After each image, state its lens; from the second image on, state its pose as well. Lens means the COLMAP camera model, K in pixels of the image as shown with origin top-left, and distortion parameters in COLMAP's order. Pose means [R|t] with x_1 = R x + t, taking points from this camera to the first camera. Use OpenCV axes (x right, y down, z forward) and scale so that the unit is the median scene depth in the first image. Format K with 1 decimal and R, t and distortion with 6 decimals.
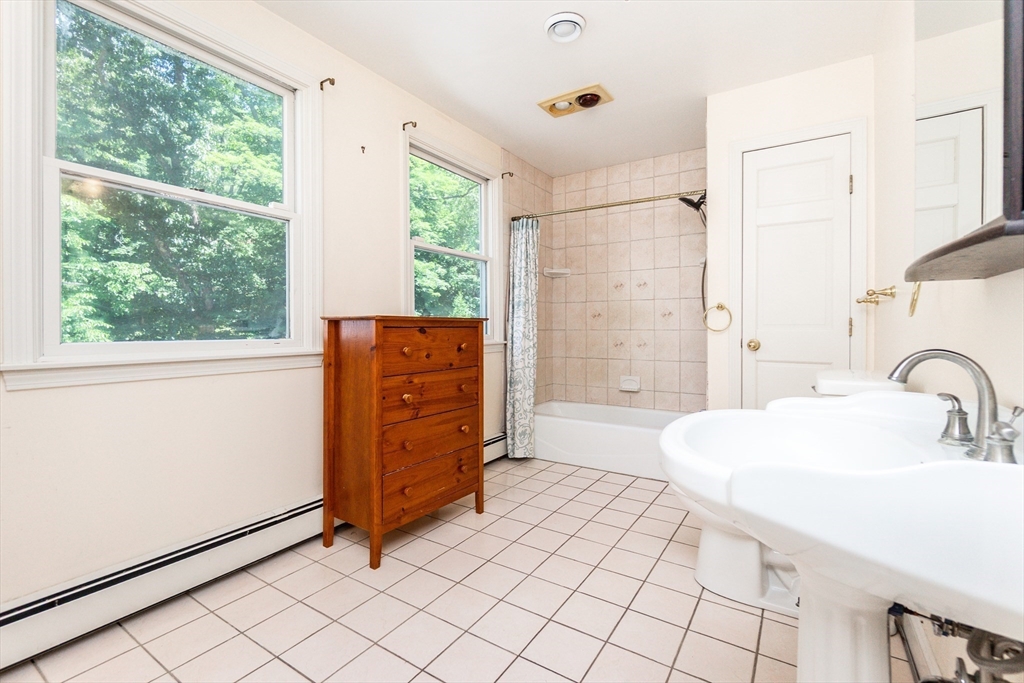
lens RADIAL K [[450.4, 0, 513.2], [0, 450.4, 338.9], [0, 0, 1]] dist [-0.000787, -0.000499]
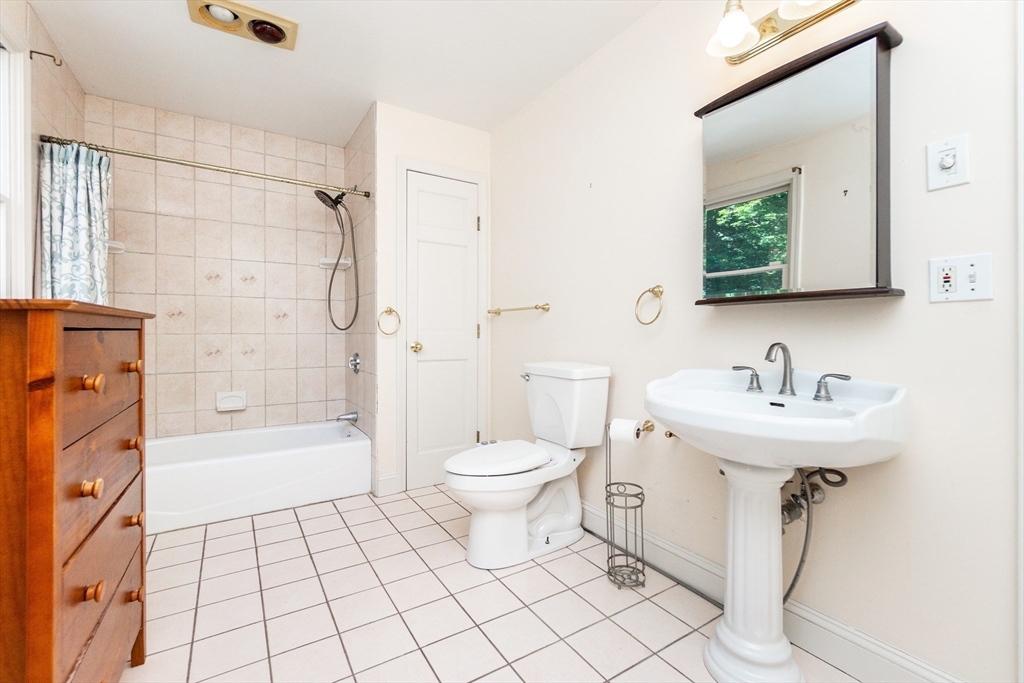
lens RADIAL K [[436.0, 0, 509.8], [0, 436.0, 340.0], [0, 0, 1]] dist [-0.016059, 0.000370]
pose [[0.422198, -0.015406, 0.906373, -0.250712], [0.020349, 0.999765, 0.007515, -0.005049], [-0.906275, 0.015271, 0.422412, 0.252955]]
